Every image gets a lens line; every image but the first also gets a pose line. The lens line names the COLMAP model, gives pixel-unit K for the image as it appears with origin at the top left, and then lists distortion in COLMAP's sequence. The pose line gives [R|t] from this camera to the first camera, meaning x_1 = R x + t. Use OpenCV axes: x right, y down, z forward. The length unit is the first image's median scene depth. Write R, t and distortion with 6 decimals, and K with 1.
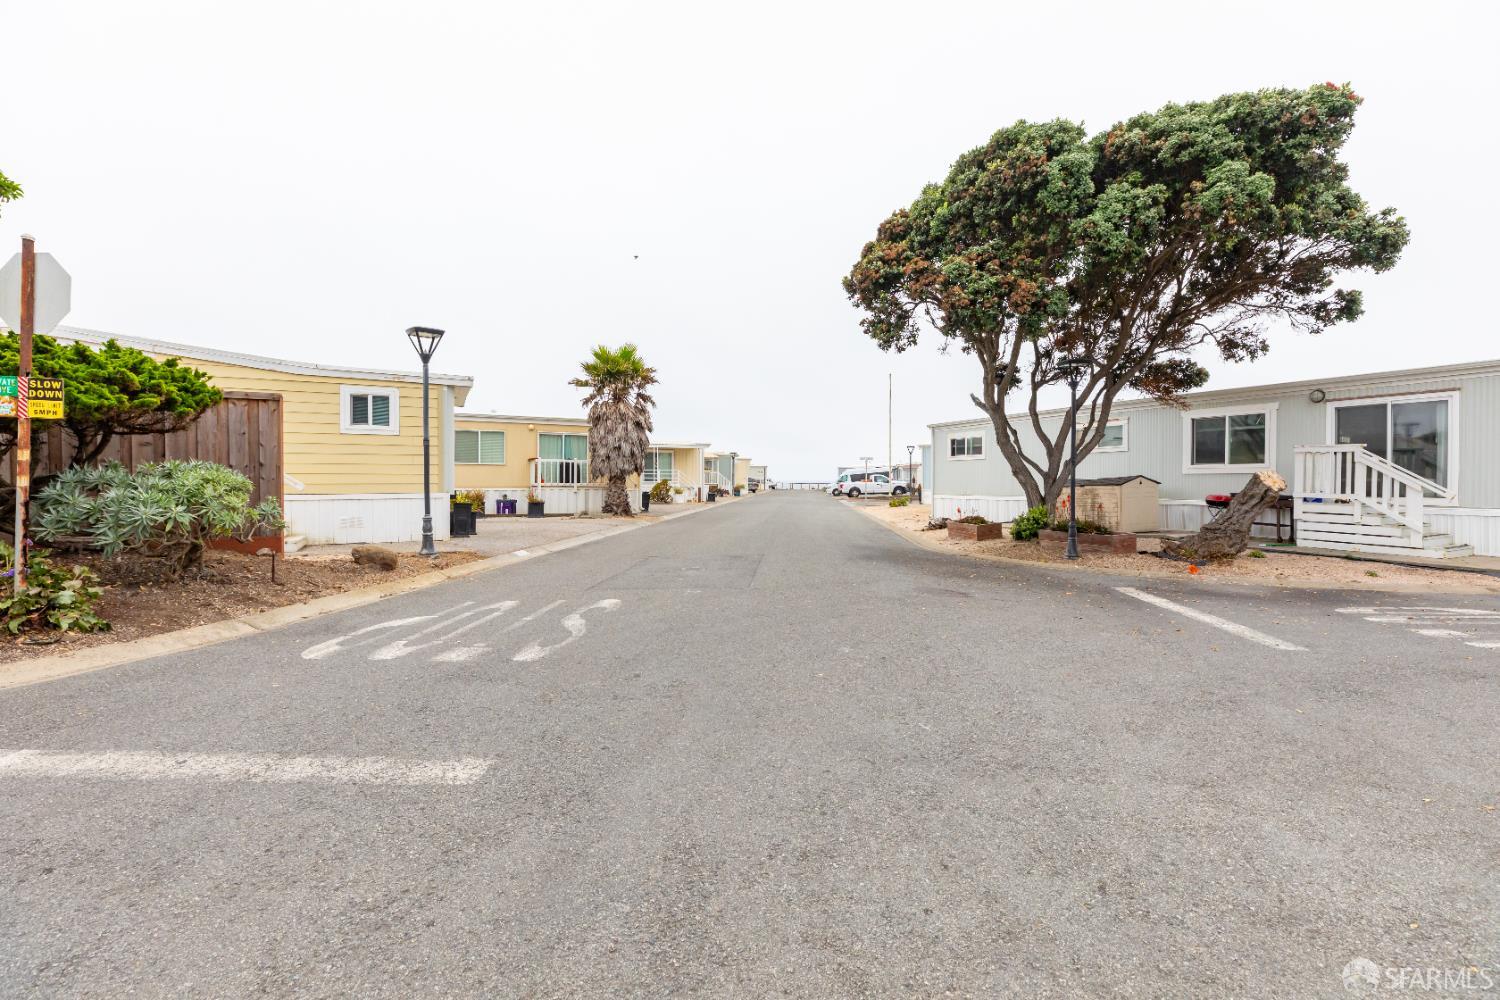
lens RADIAL K [[672.0, 0, 757.4], [0, 672.0, 487.8], [0, 0, 1]] dist [0.002601, 0.000063]
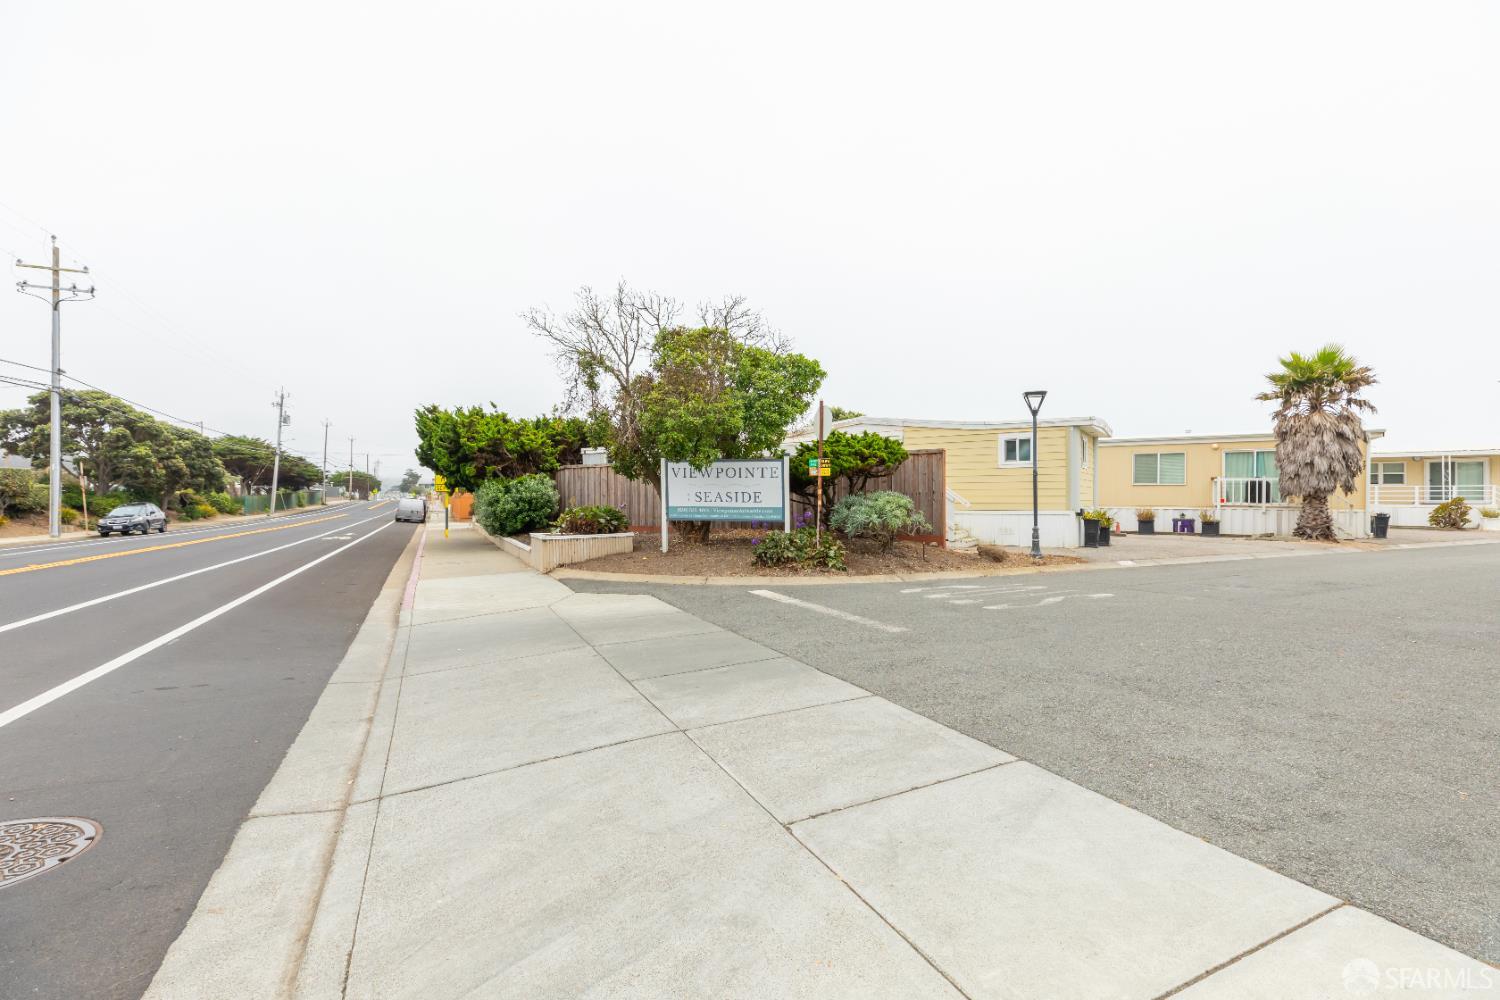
lens RADIAL K [[672.0, 0, 747.5], [0, 672.0, 498.6], [0, 0, 1]] dist [0.002601, 0.000063]
pose [[0.486041, 0.000096, -0.873936, 0.497120], [-0.008556, 0.999953, -0.004649, -0.006170], [0.873894, 0.009736, 0.486018, -0.215512]]
